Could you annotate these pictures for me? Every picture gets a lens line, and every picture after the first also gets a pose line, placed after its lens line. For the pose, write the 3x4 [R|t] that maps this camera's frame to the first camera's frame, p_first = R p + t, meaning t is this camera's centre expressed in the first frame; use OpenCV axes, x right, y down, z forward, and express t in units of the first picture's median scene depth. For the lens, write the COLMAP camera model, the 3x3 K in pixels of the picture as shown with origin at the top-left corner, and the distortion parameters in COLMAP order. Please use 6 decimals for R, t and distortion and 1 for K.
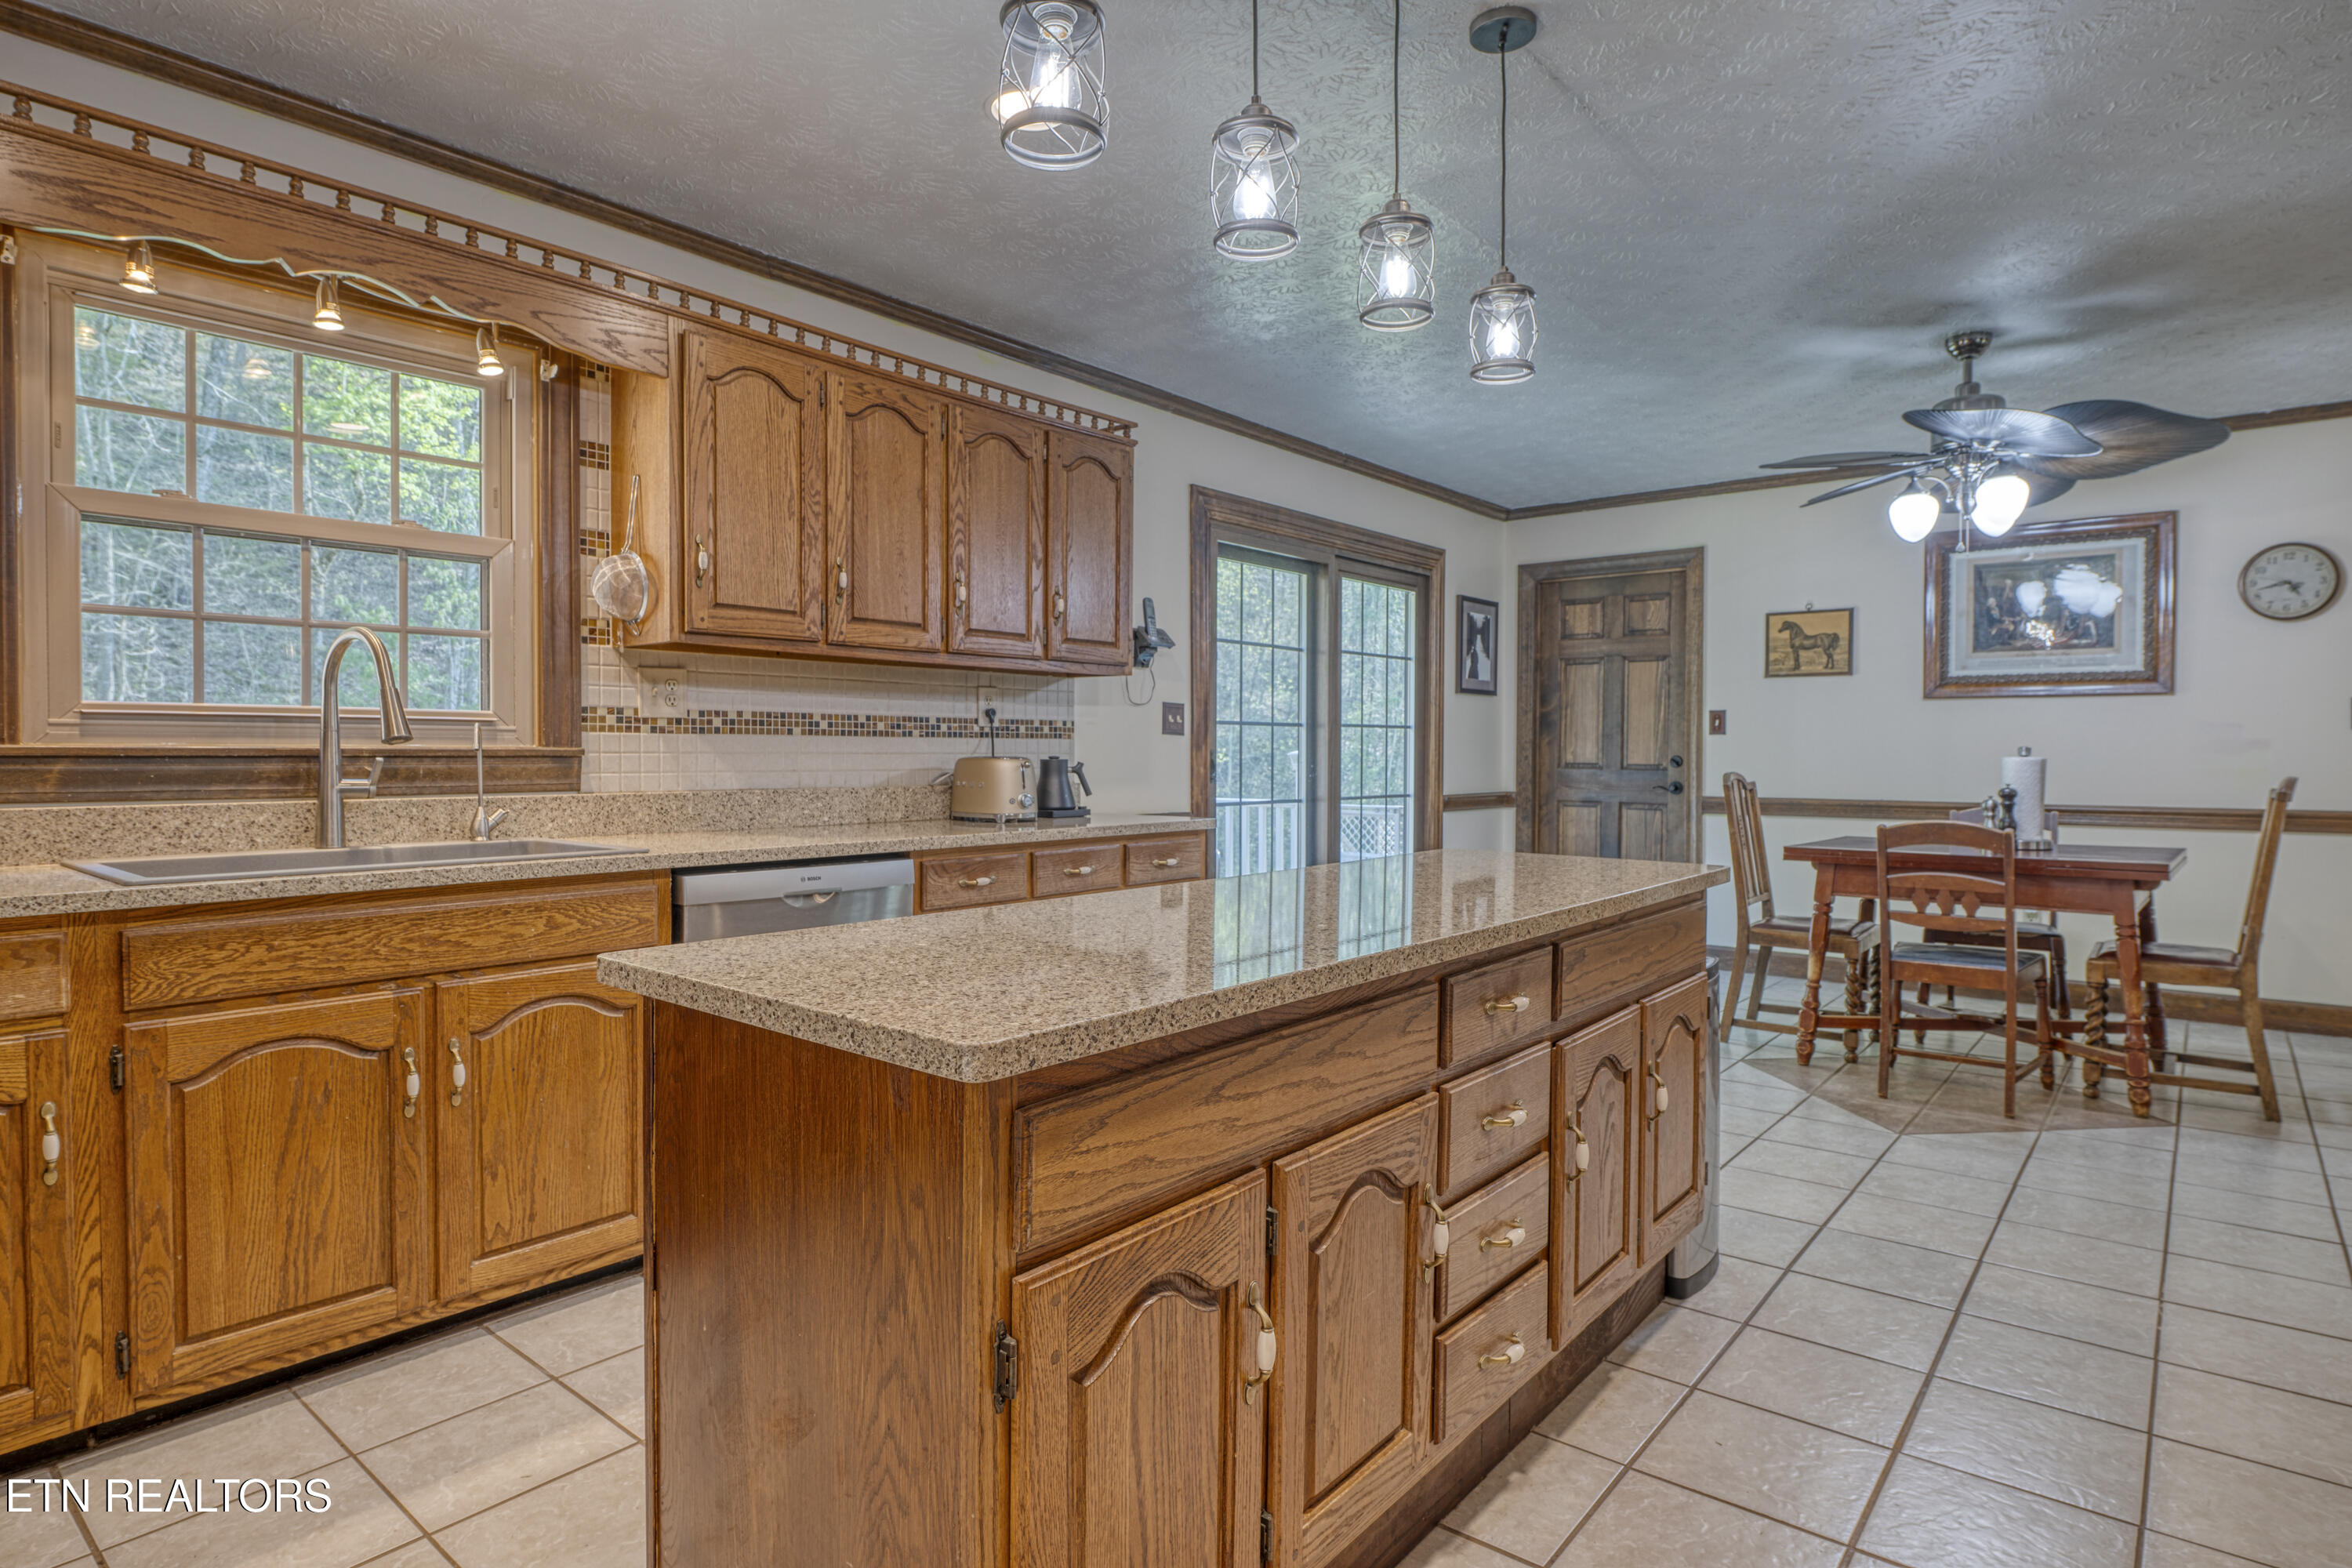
lens RADIAL K [[1246.5, 0, 1181.0], [0, 1246.5, 769.0], [0, 0, 1]] dist [-0.015033, -0.000258]
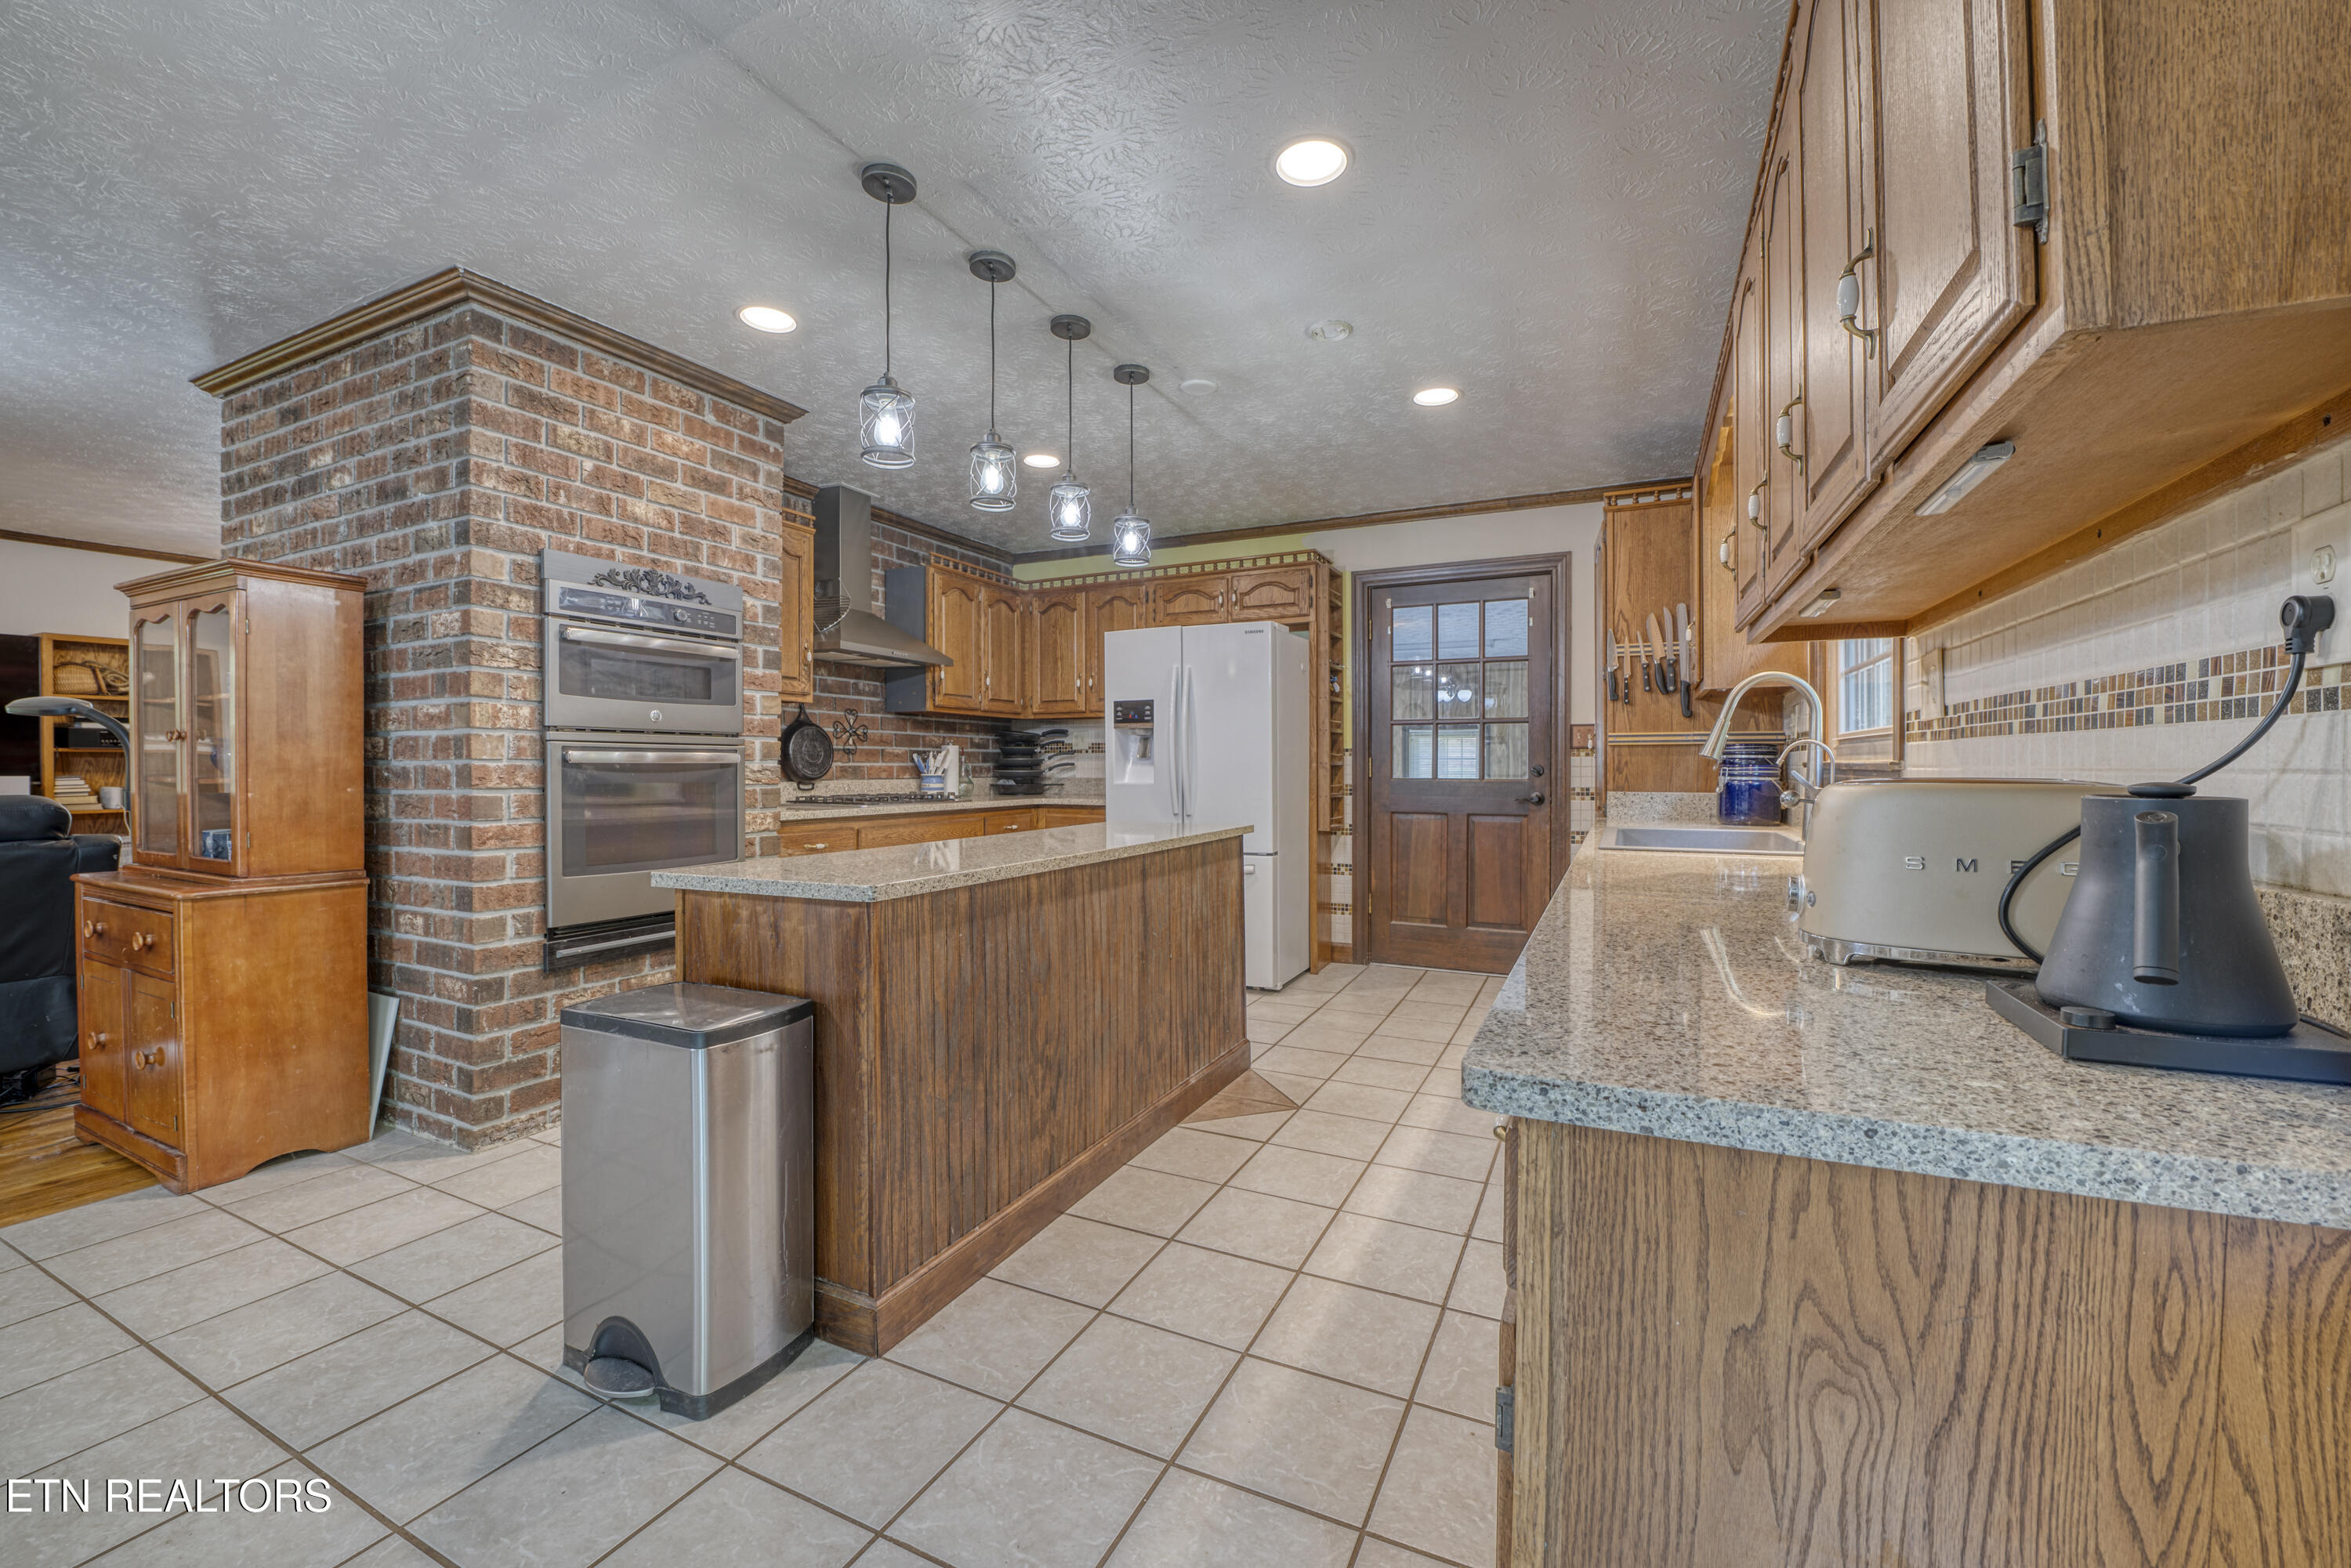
lens RADIAL K [[929.3, 0, 1192.4], [0, 929.3, 778.6], [0, 0, 1]] dist [-0.019494, -0.001625]
pose [[-0.966968, 0.003515, -0.254873, 0.082872], [-0.003400, 0.999638, 0.026686, -0.011125], [0.254874, 0.026671, -0.966606, 0.814888]]
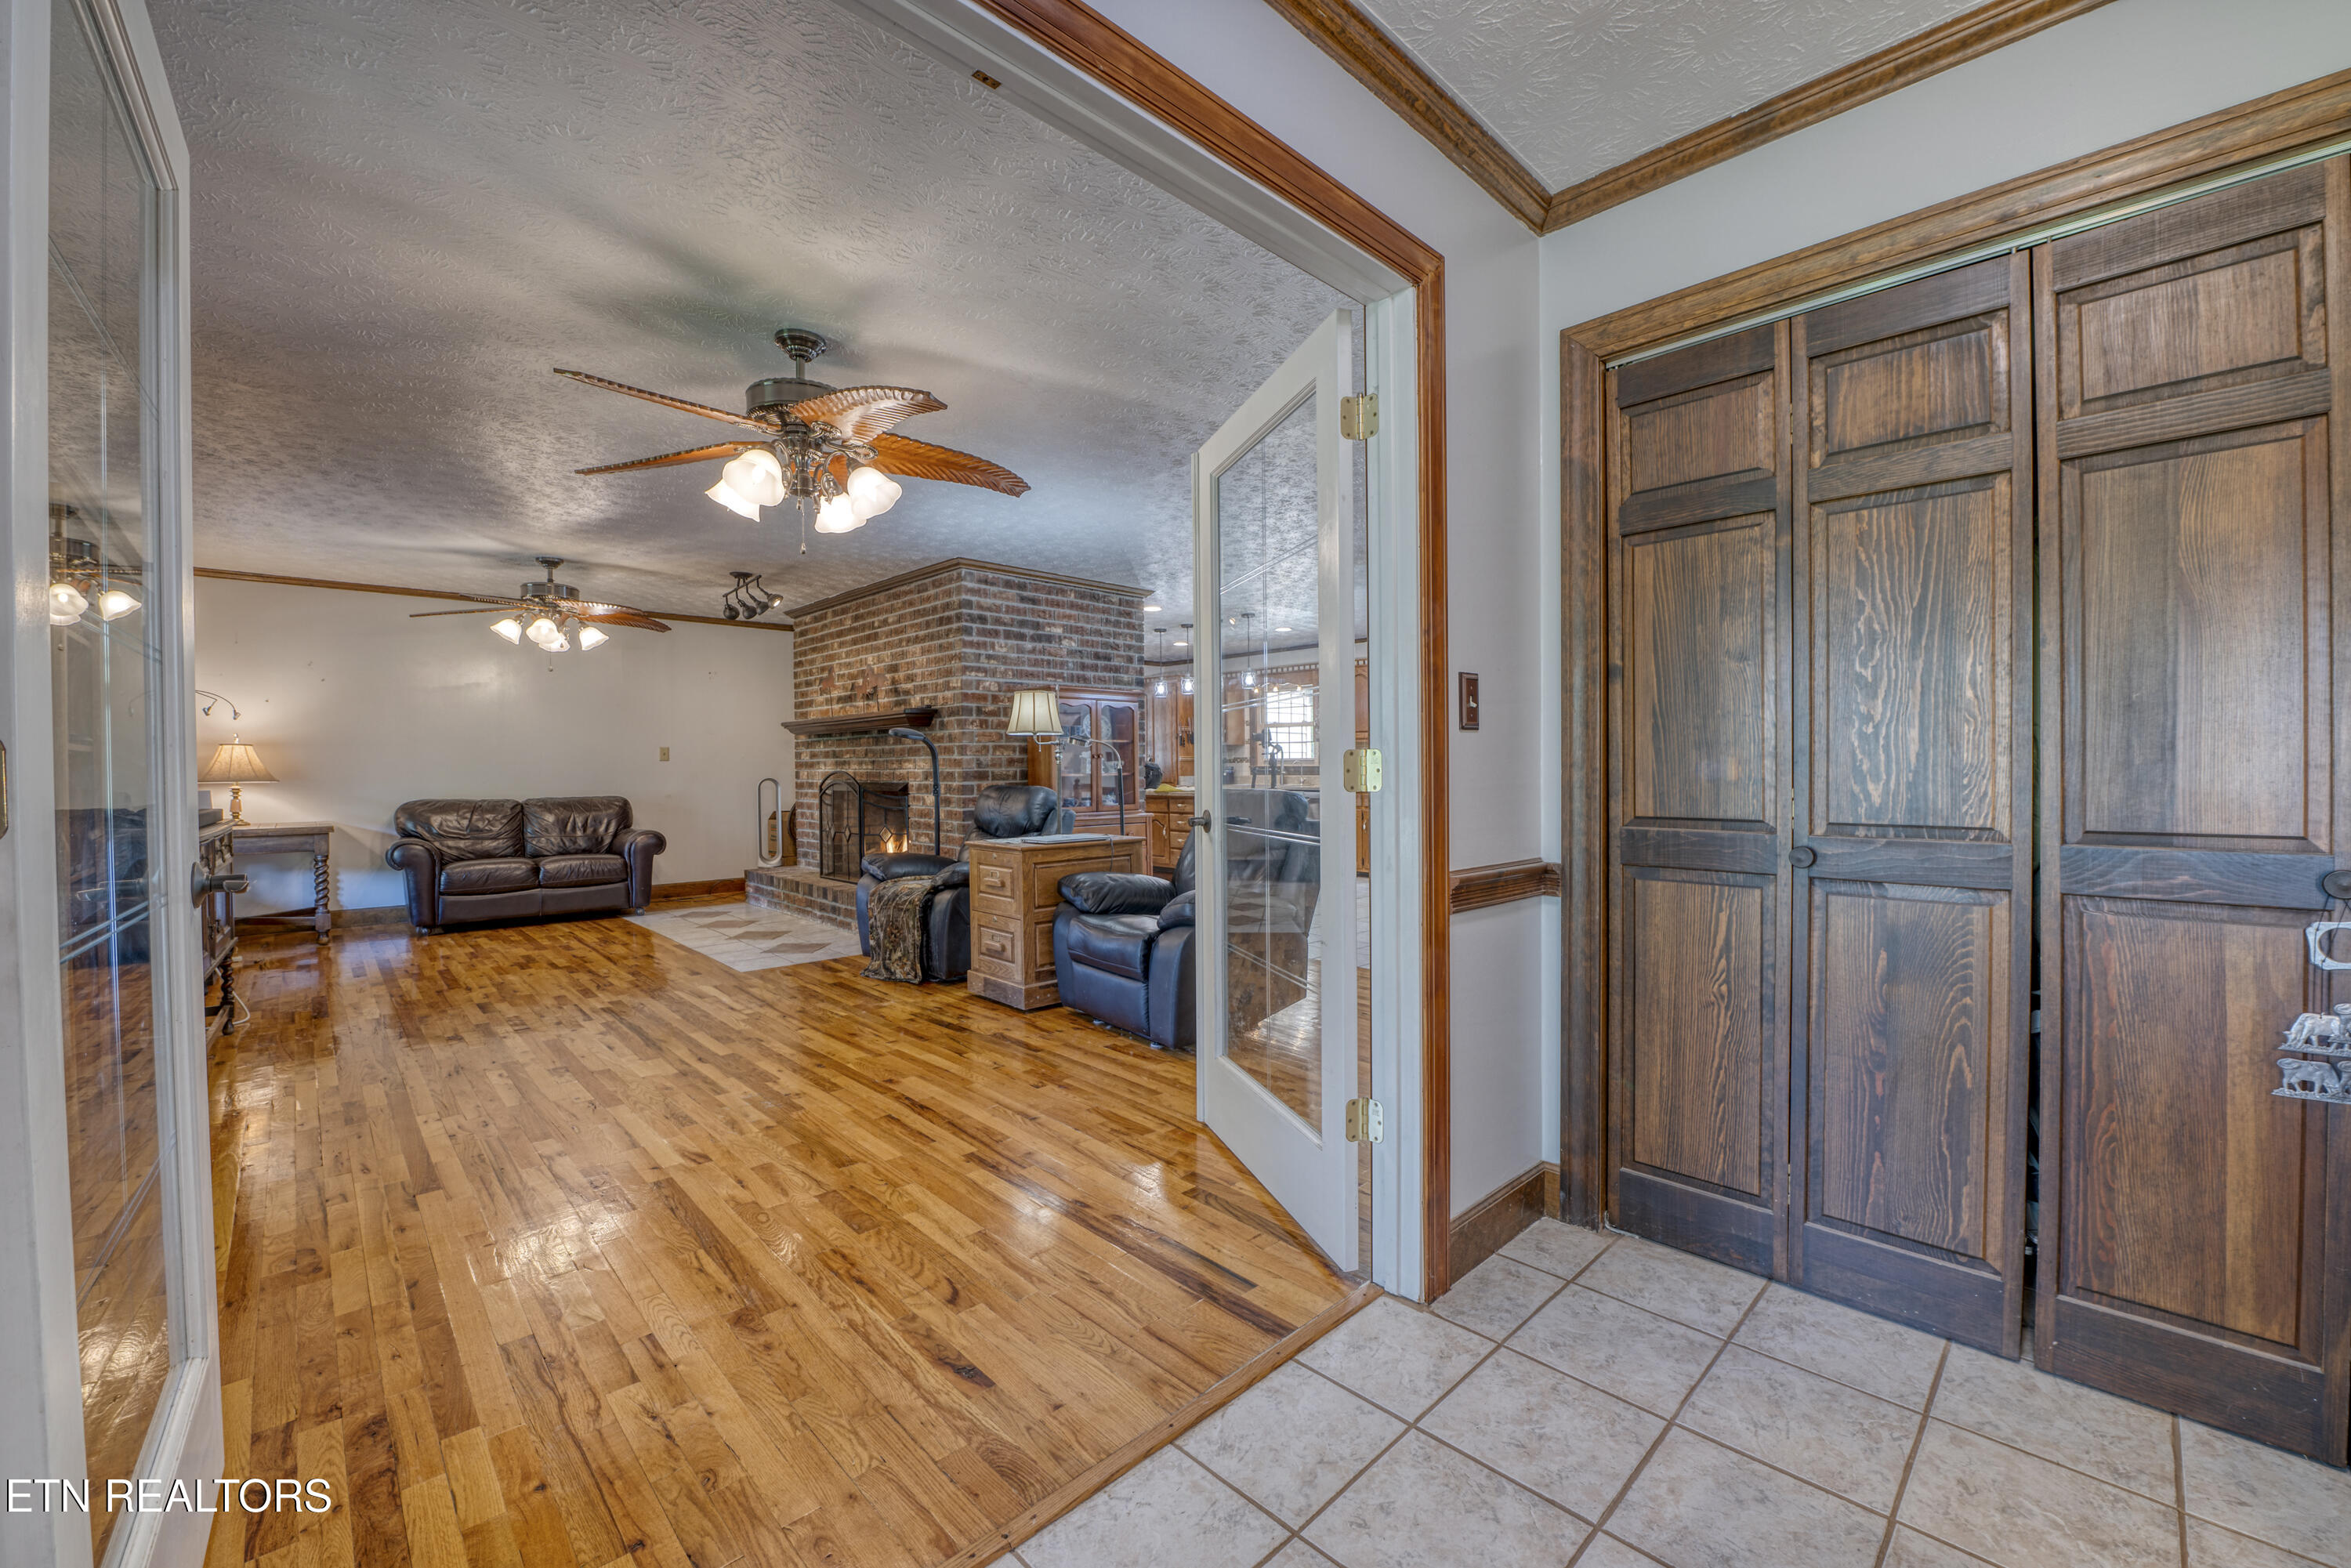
lens RADIAL K [[929.3, 0, 1192.4], [0, 929.3, 778.6], [0, 0, 1]] dist [-0.019494, -0.001625]
pose [[-0.098562, 0.013579, -0.995038, 1.575289], [-0.005142, 0.999887, 0.014155, -0.008174], [0.995118, 0.006512, -0.098481, 0.469306]]
